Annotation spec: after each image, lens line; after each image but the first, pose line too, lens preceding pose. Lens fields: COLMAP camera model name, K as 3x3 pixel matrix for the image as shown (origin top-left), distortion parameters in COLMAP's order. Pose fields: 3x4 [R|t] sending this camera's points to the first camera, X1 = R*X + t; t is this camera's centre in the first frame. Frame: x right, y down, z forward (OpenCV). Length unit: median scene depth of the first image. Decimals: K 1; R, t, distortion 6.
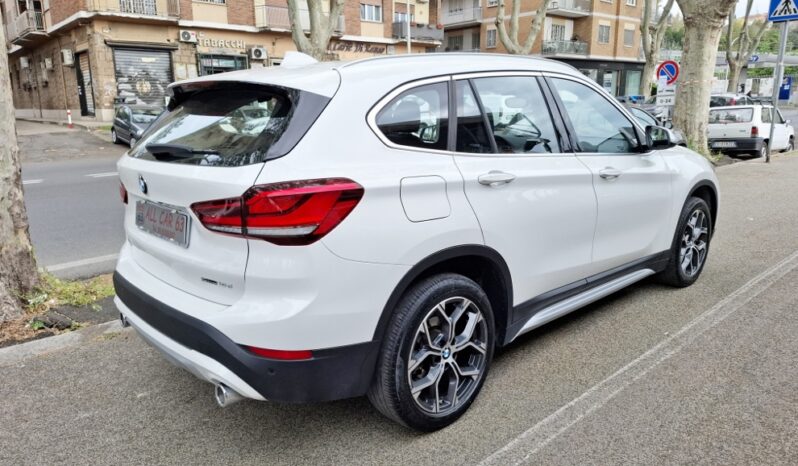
lens RADIAL K [[560.6, 0, 371.4], [0, 560.6, 227.1], [0, 0, 1]] dist [0.021293, -0.039157]
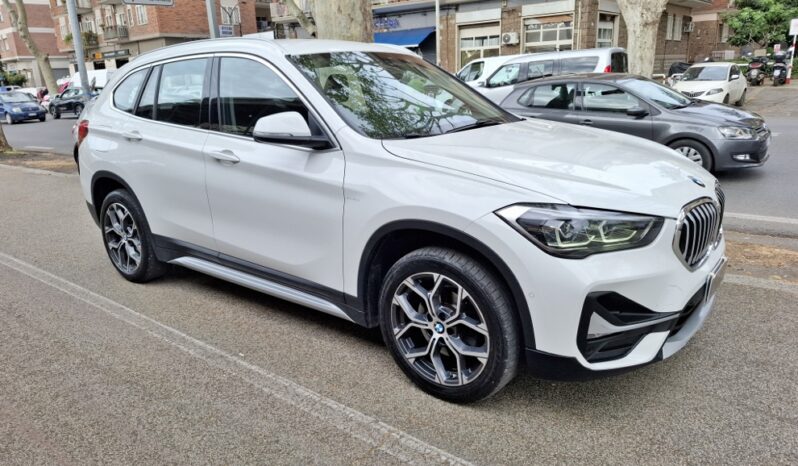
lens RADIAL K [[560.6, 0, 397.6], [0, 560.6, 230.7], [0, 0, 1]] dist [0.021293, -0.039157]
pose [[0.187691, 0.294187, -0.937137, 0.111995], [-0.165075, 0.949970, 0.265154, -0.022144], [0.968257, 0.104931, 0.226864, 0.085963]]
